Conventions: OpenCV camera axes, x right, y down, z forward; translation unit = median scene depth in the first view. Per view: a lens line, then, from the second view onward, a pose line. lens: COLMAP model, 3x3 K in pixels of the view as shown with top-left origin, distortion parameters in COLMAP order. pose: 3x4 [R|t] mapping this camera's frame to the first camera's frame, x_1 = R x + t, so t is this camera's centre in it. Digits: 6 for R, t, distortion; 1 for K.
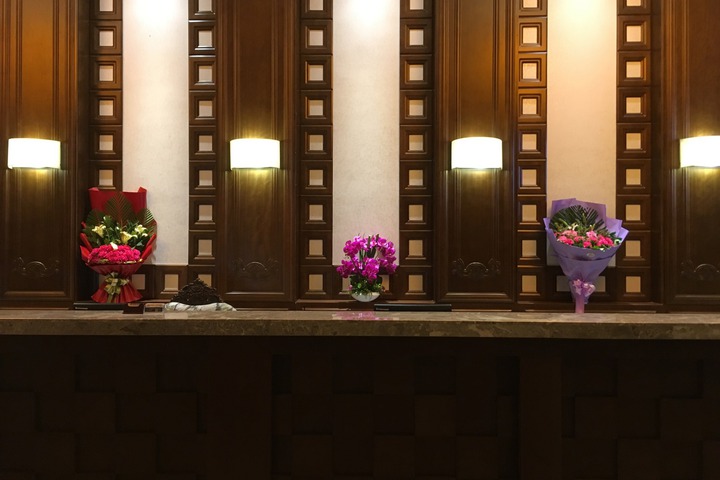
lens RADIAL K [[627.8, 0, 360.0], [0, 627.8, 240.0], [0, 0, 1]] dist [0.077477, -0.108342]
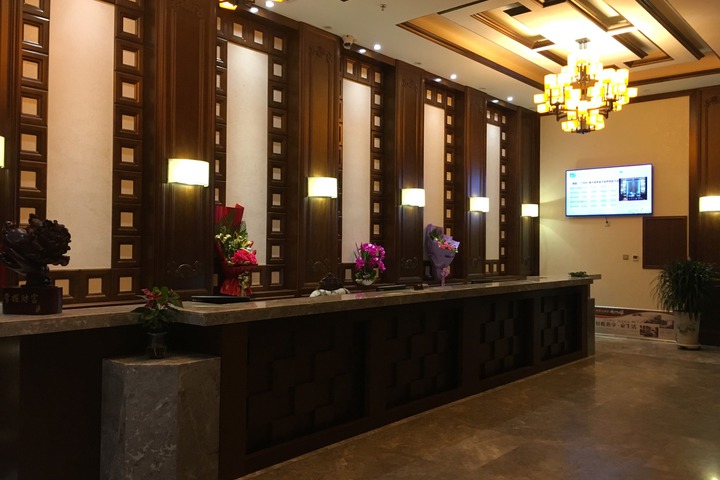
lens RADIAL K [[612.3, 0, 360.9], [0, 612.3, 236.3], [0, 0, 1]] dist [0.073202, -0.103197]
pose [[0.635452, 0.014941, 0.771996, -0.799430], [-0.005546, 0.999875, -0.014787, -0.001640], [-0.772120, 0.005114, 0.635456, 0.025004]]
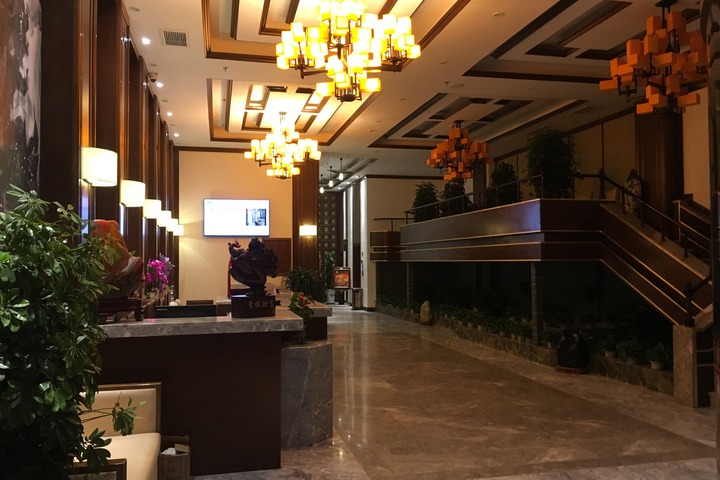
lens RADIAL K [[612.3, 0, 360.9], [0, 612.3, 236.3], [0, 0, 1]] dist [0.073202, -0.103197]
pose [[-0.253616, 0.037552, 0.966576, -1.200621], [0.008079, 0.999294, -0.036703, -0.003125], [-0.967271, -0.001499, -0.253740, 0.585311]]
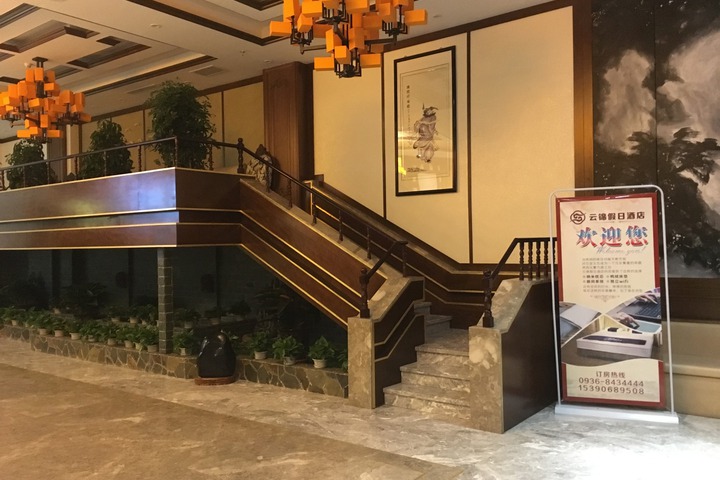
lens RADIAL K [[612.3, 0, 360.9], [0, 612.3, 236.3], [0, 0, 1]] dist [0.073202, -0.103197]
pose [[-0.813042, 0.017022, 0.581956, -0.925721], [0.017302, 0.999837, -0.005072, -0.002683], [-0.581948, 0.005945, -0.813204, 0.546206]]
